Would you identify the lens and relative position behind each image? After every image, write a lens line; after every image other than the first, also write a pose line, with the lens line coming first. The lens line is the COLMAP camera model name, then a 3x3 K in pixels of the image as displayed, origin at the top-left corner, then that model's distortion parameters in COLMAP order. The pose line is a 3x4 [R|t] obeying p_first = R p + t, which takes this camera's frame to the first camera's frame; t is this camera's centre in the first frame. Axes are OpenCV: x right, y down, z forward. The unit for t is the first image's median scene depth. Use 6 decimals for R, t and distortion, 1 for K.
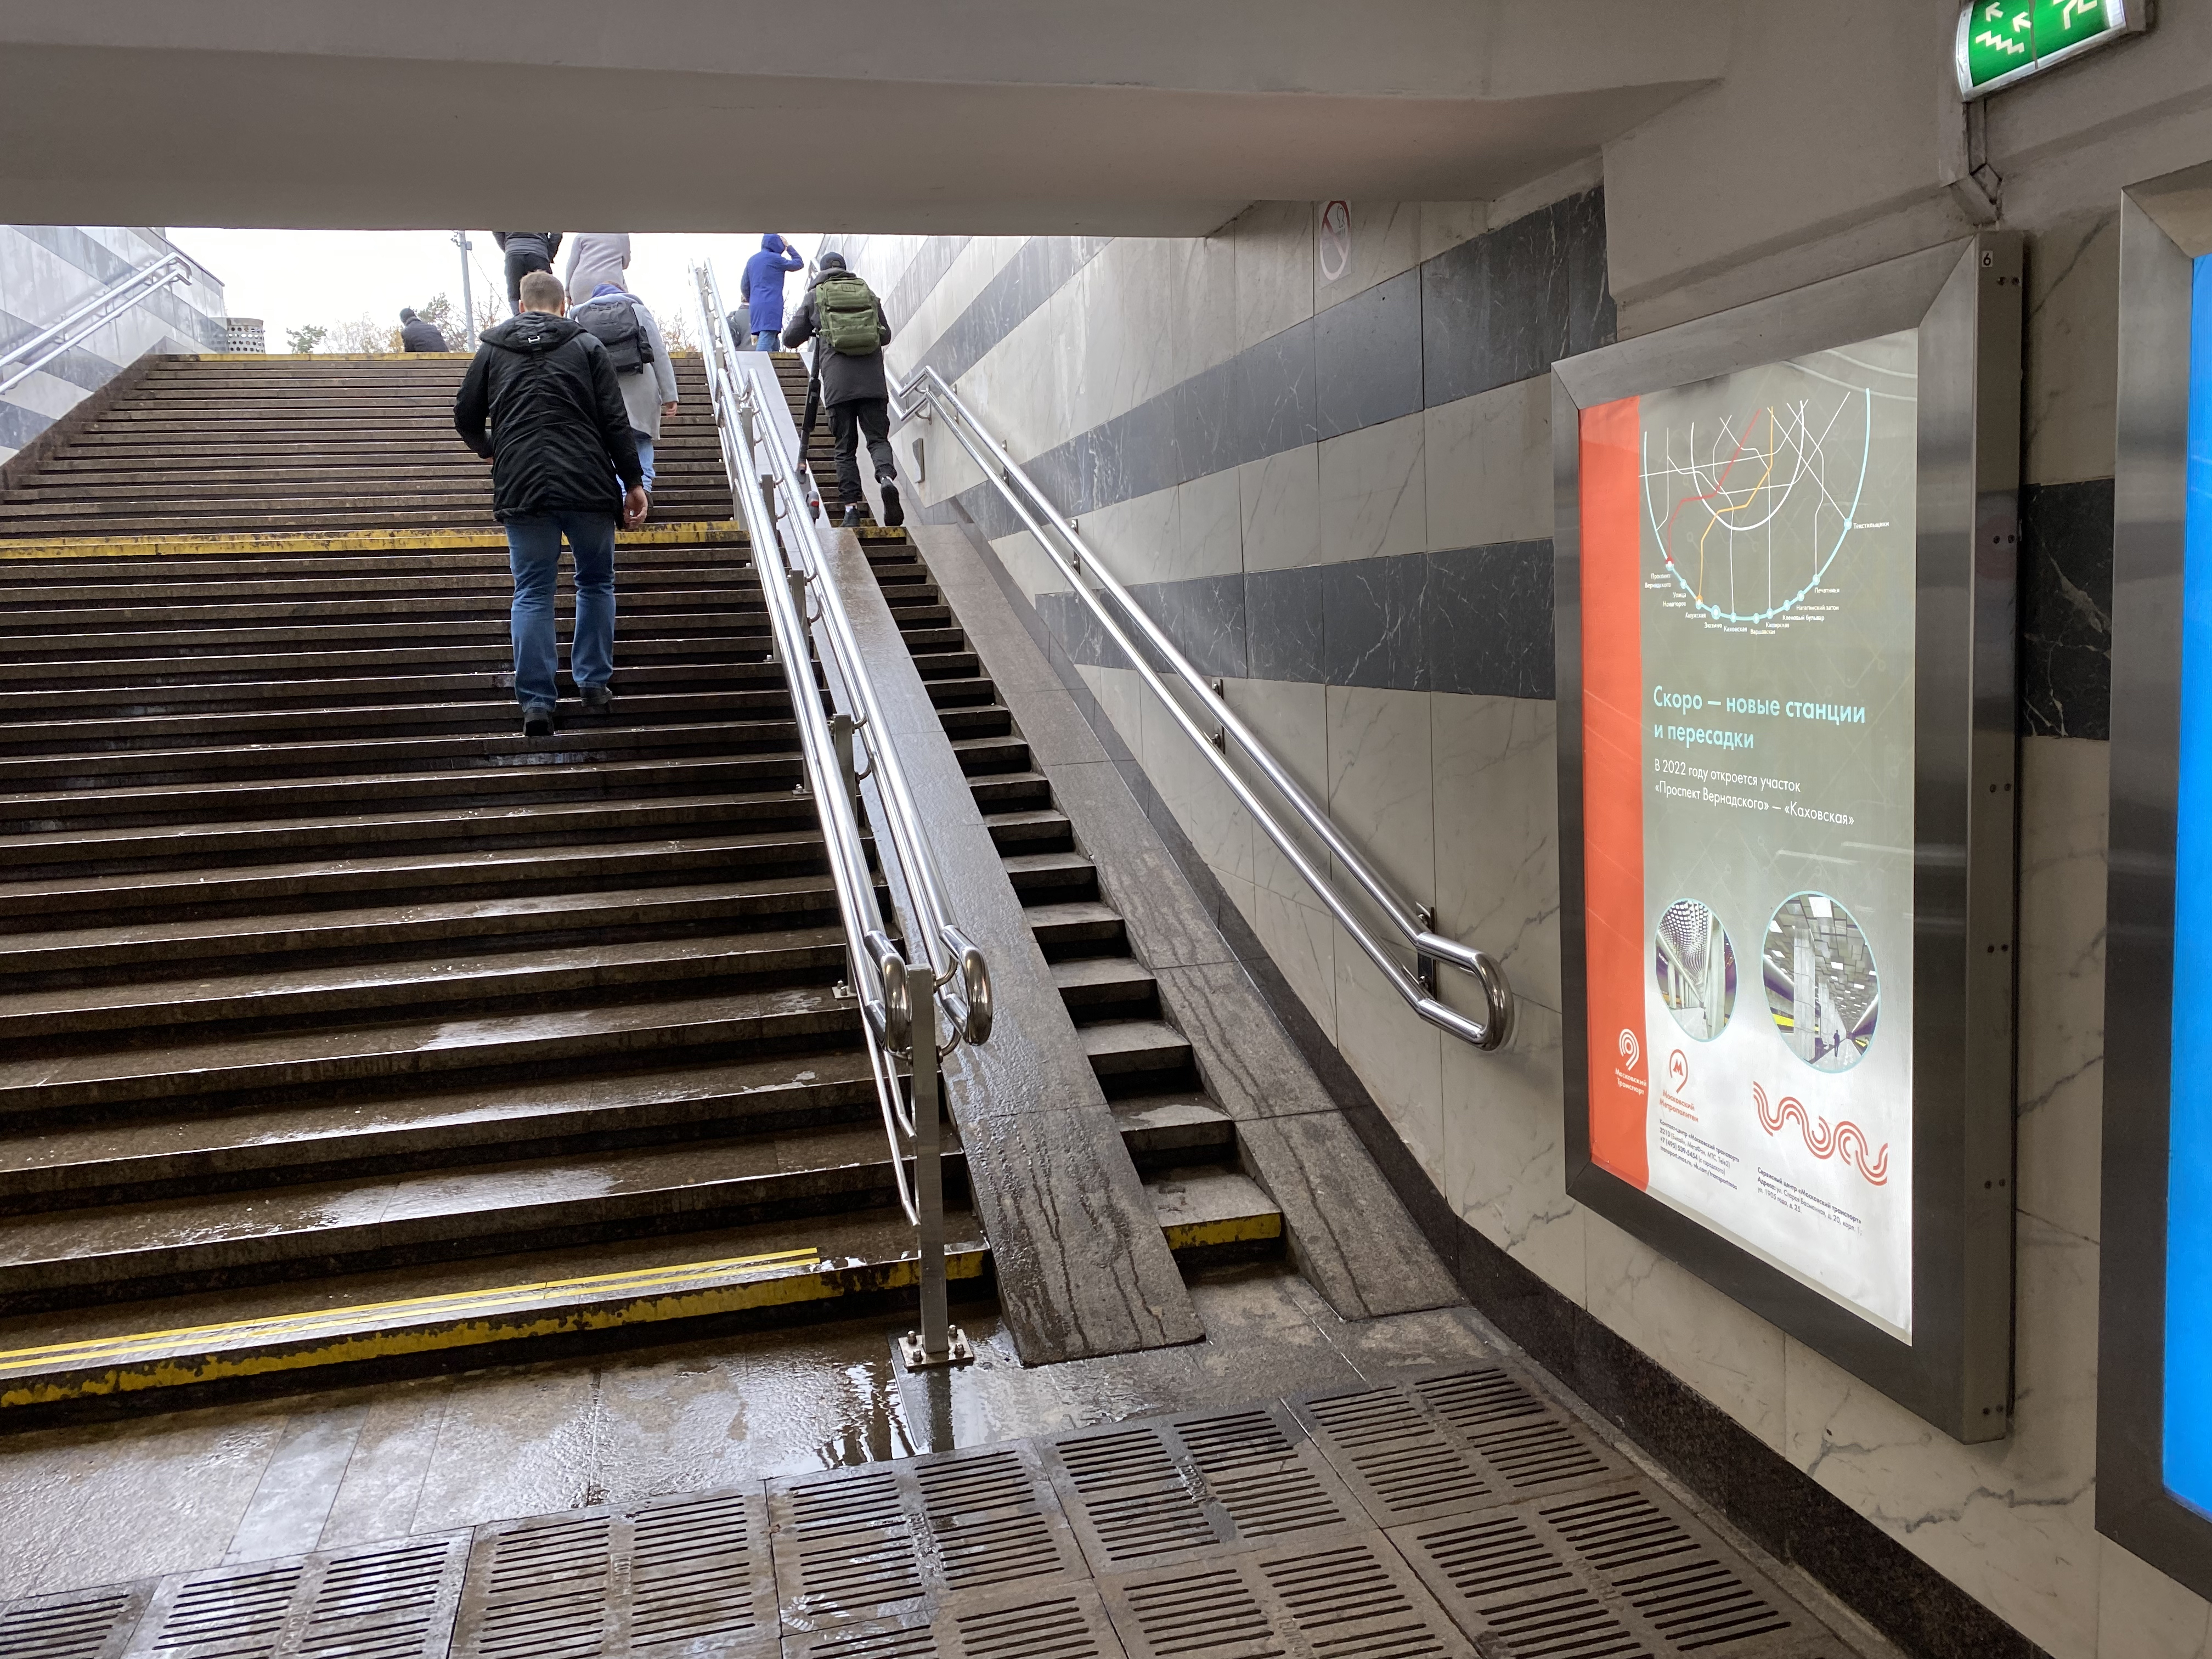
lens RADIAL K [[1662.1, 0, 1097.4], [0, 1662.1, 823.1], [0, 0, 1]] dist [0.056515, -0.061738]
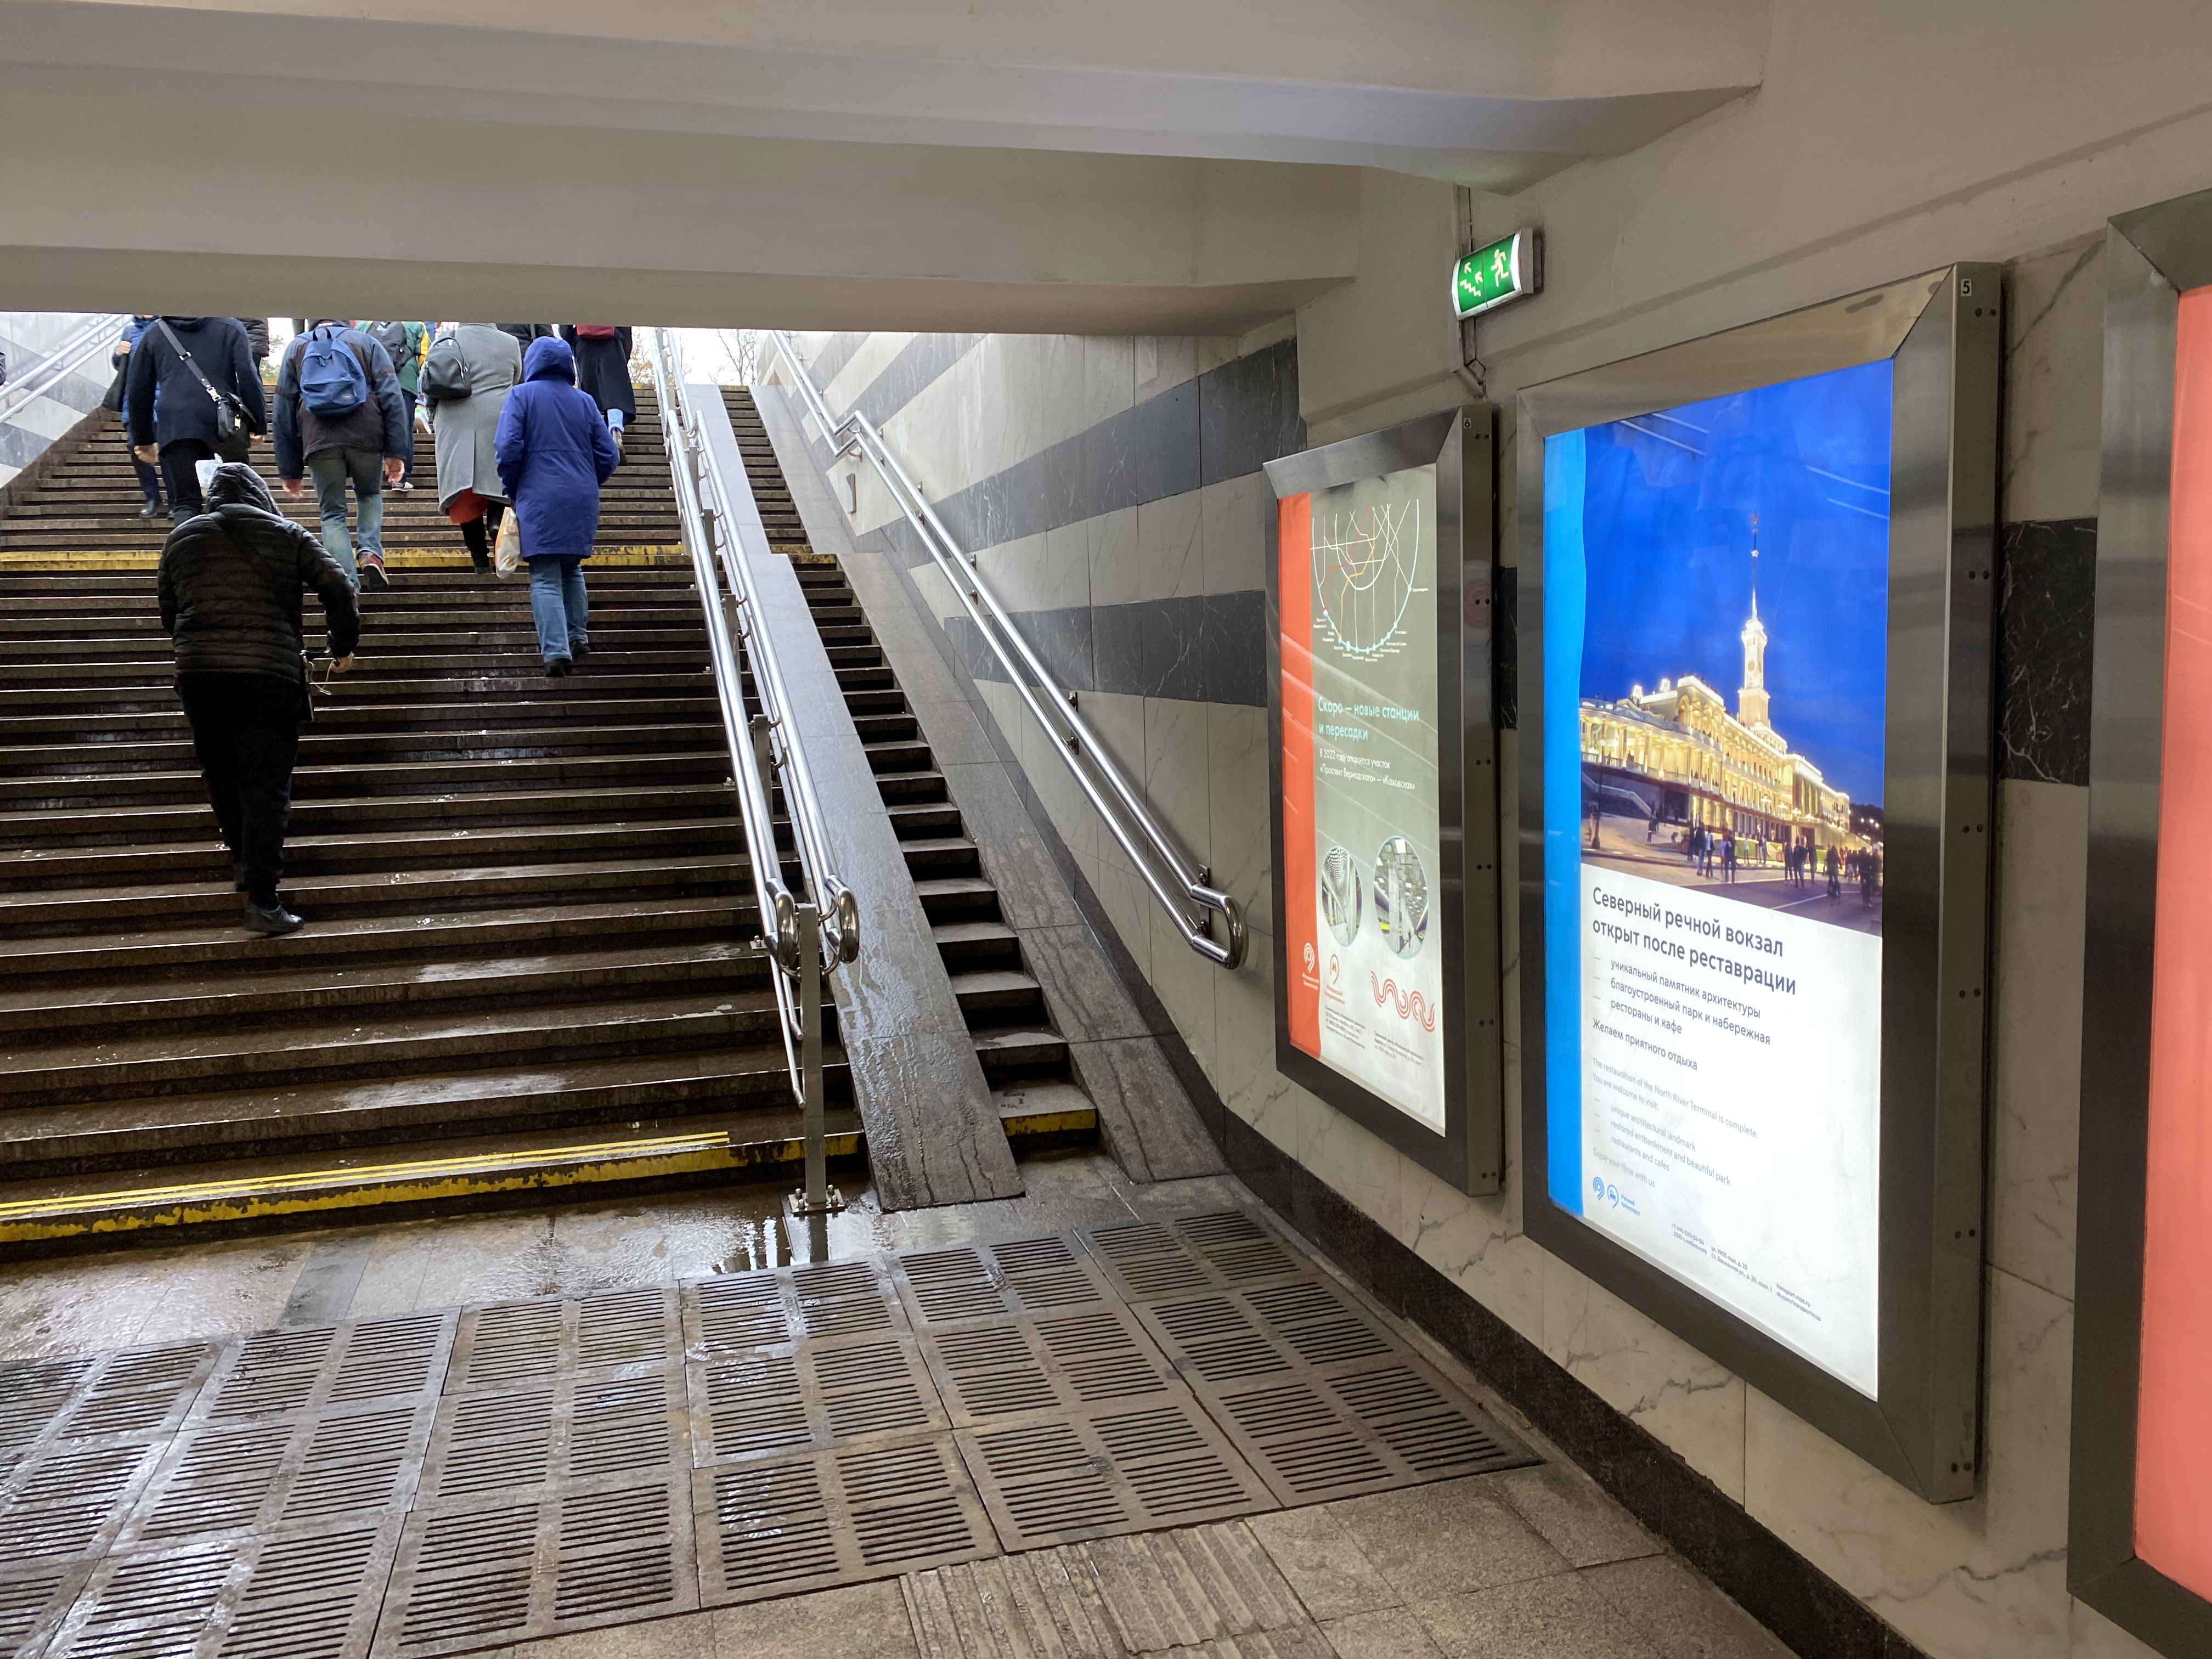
lens RADIAL K [[1662.1, 0, 1086.0], [0, 1662.1, 821.2], [0, 0, 1]] dist [0.056515, -0.061738]
pose [[0.999699, 0.012683, 0.021005, 0.081087], [-0.012425, 0.999846, -0.012393, 0.032551], [-0.021159, 0.012128, 0.999703, -0.300911]]
